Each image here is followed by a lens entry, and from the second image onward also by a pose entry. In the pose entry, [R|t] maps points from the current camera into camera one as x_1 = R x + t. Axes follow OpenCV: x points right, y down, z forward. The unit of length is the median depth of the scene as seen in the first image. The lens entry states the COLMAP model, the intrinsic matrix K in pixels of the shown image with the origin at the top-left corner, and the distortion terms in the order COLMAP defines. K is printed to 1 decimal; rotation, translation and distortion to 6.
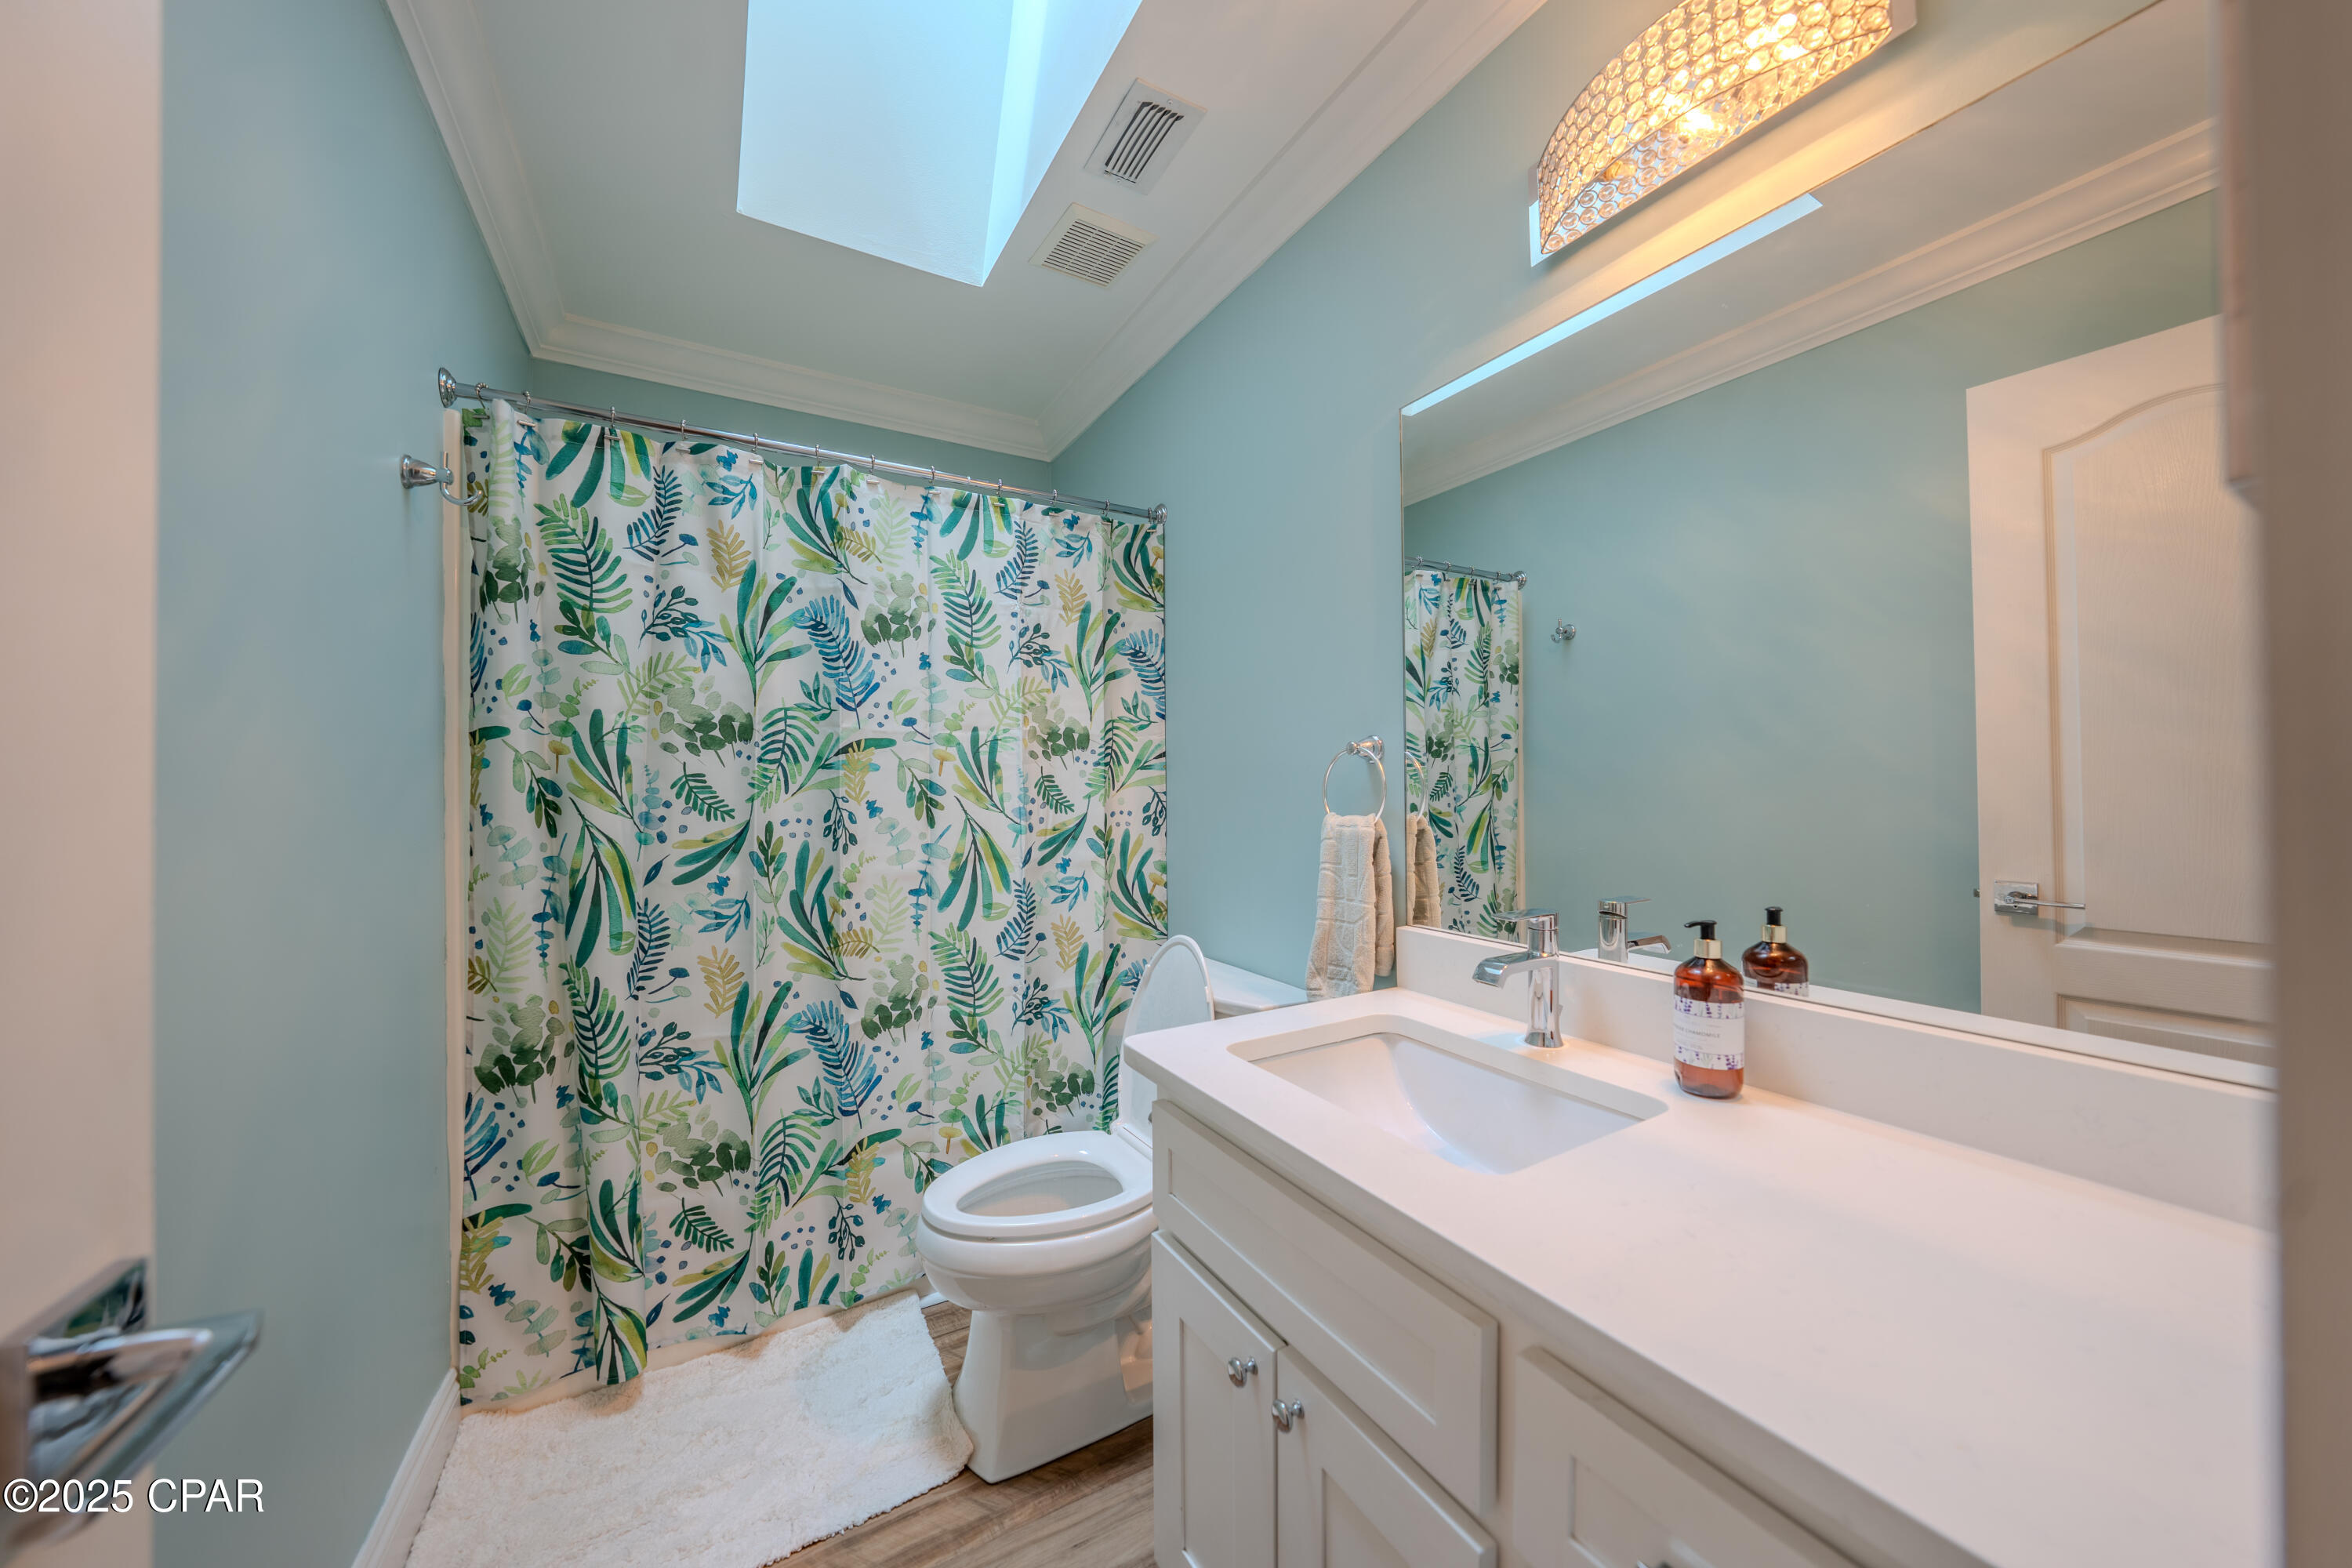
lens RADIAL K [[814.3, 0, 1172.1], [0, 814.3, 777.9], [0, 0, 1]] dist [-0.026645, 0.005682]
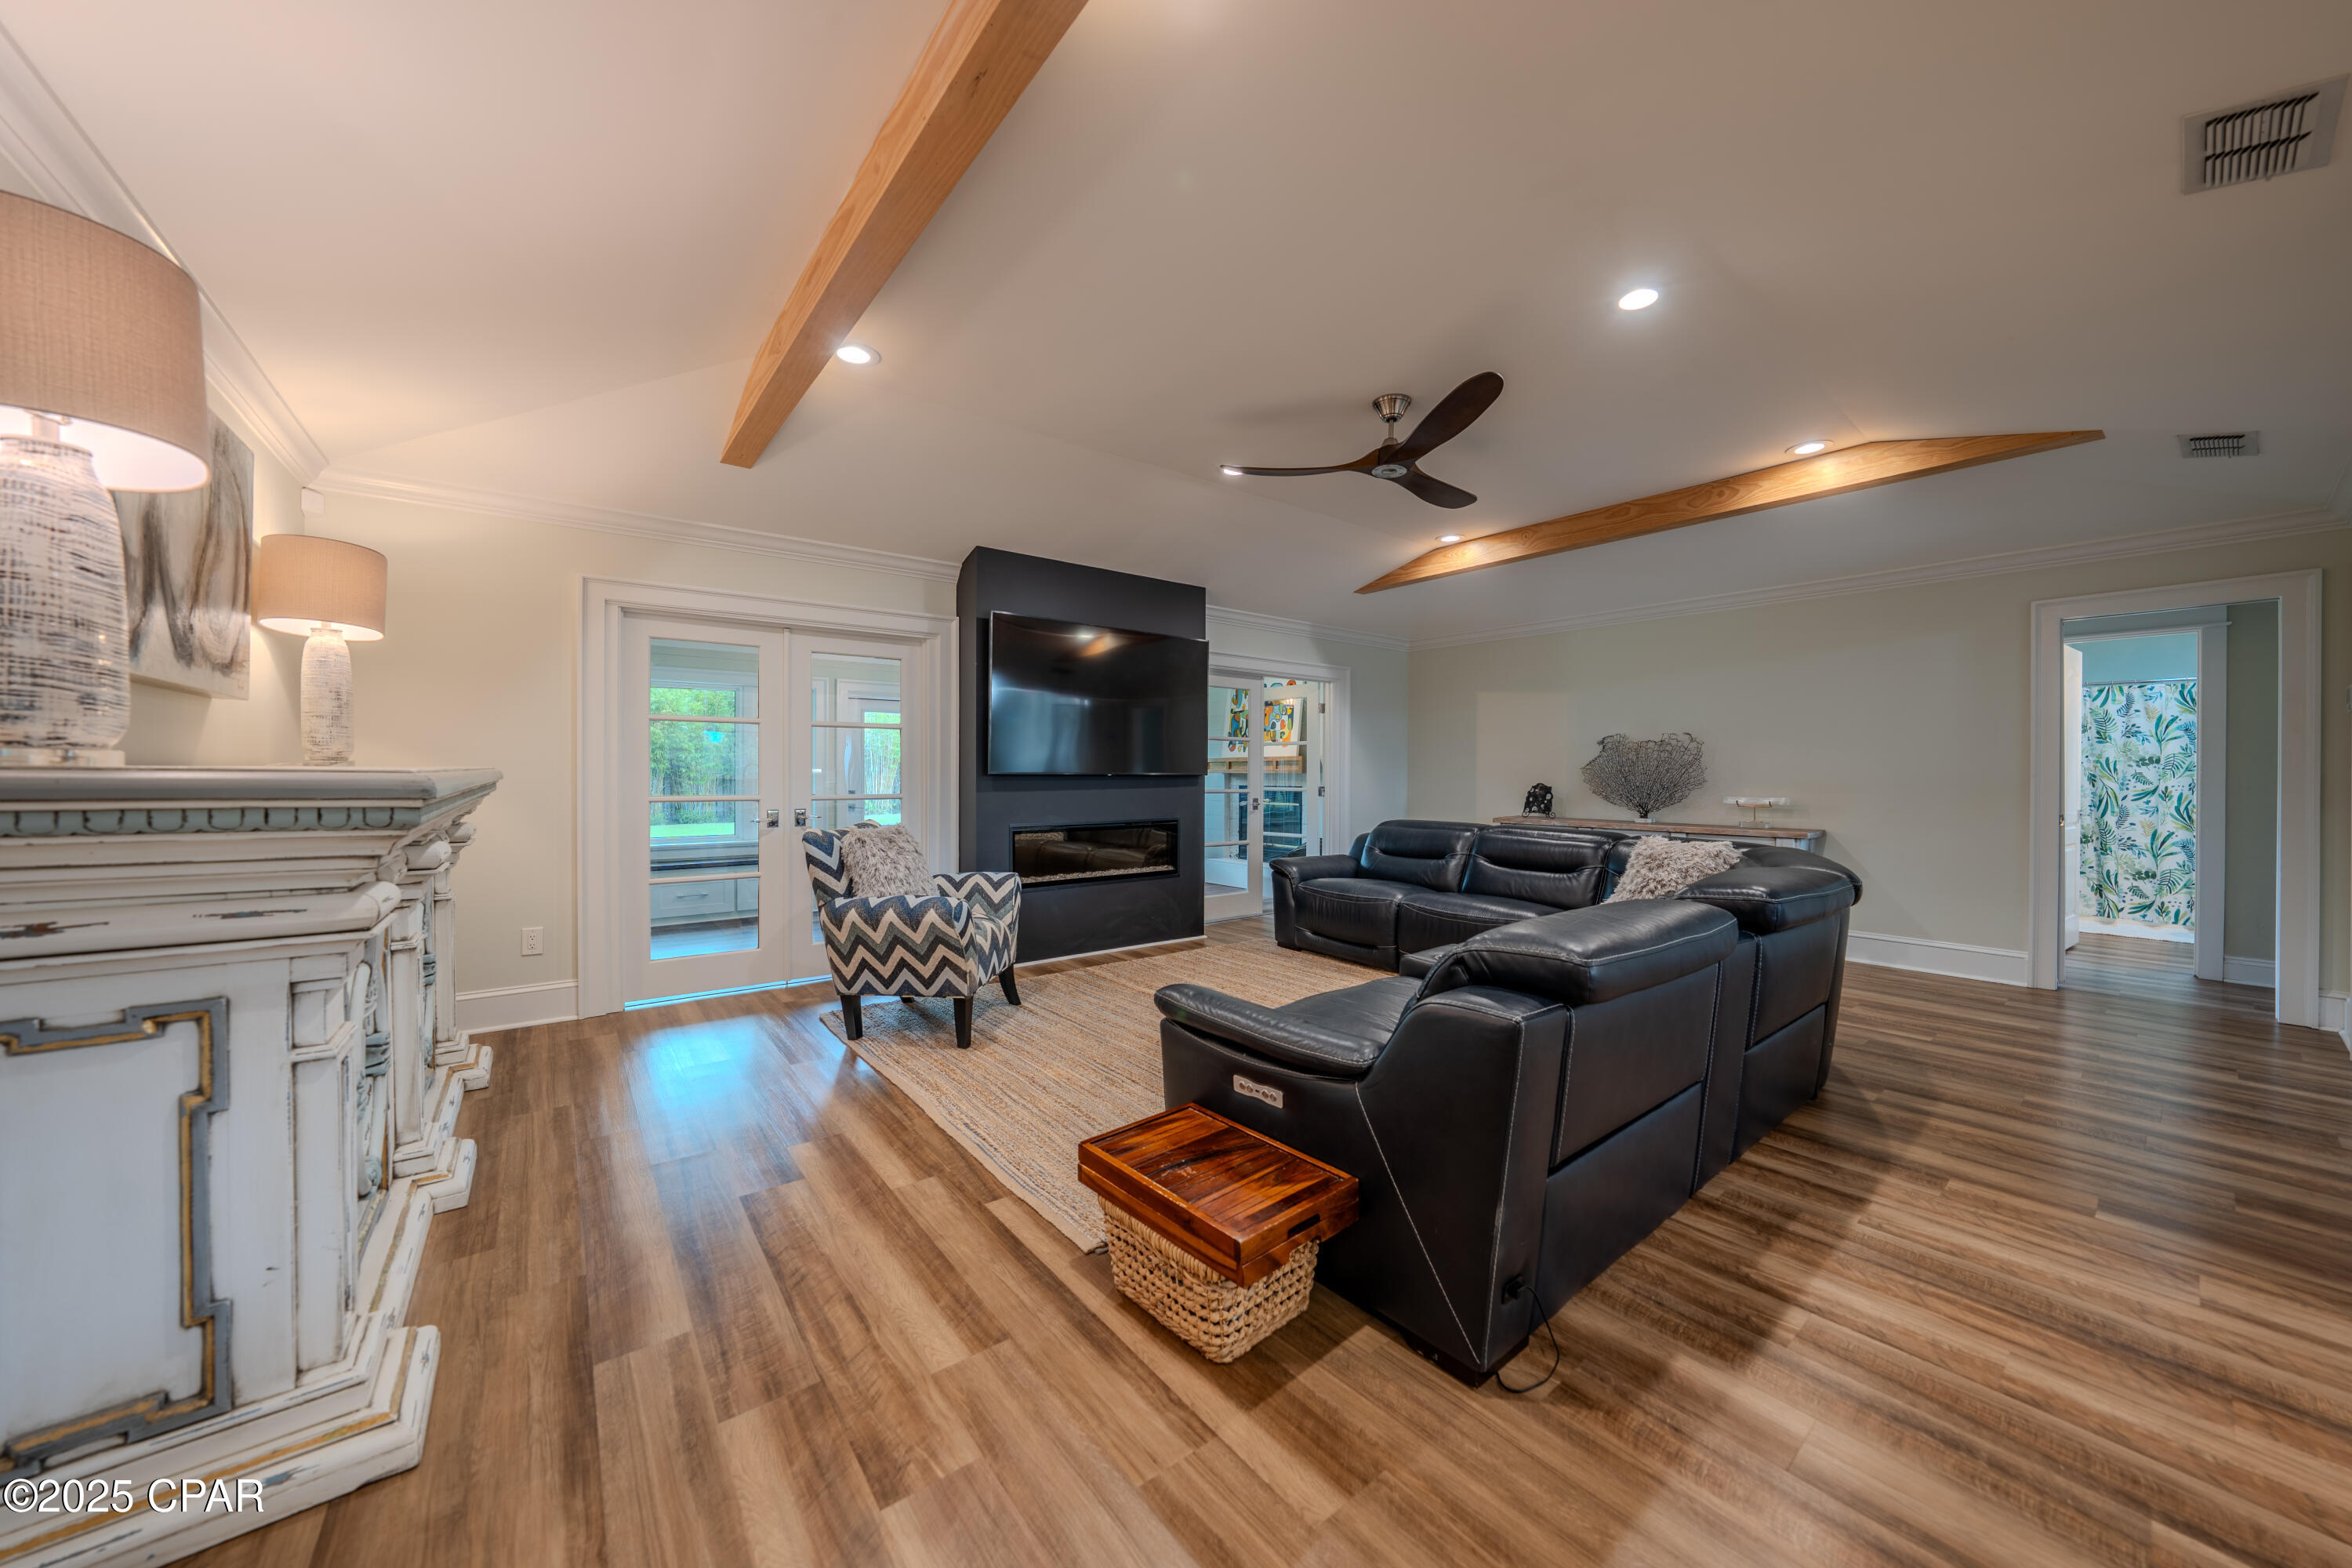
lens RADIAL K [[814.3, 0, 1179.7], [0, 814.3, 787.1], [0, 0, 1]] dist [-0.026645, 0.005682]
pose [[0.143089, 0.018675, -0.989534, 2.478541], [0.008257, 0.999765, 0.020062, -0.048805], [0.989675, -0.011041, 0.142902, -4.041012]]
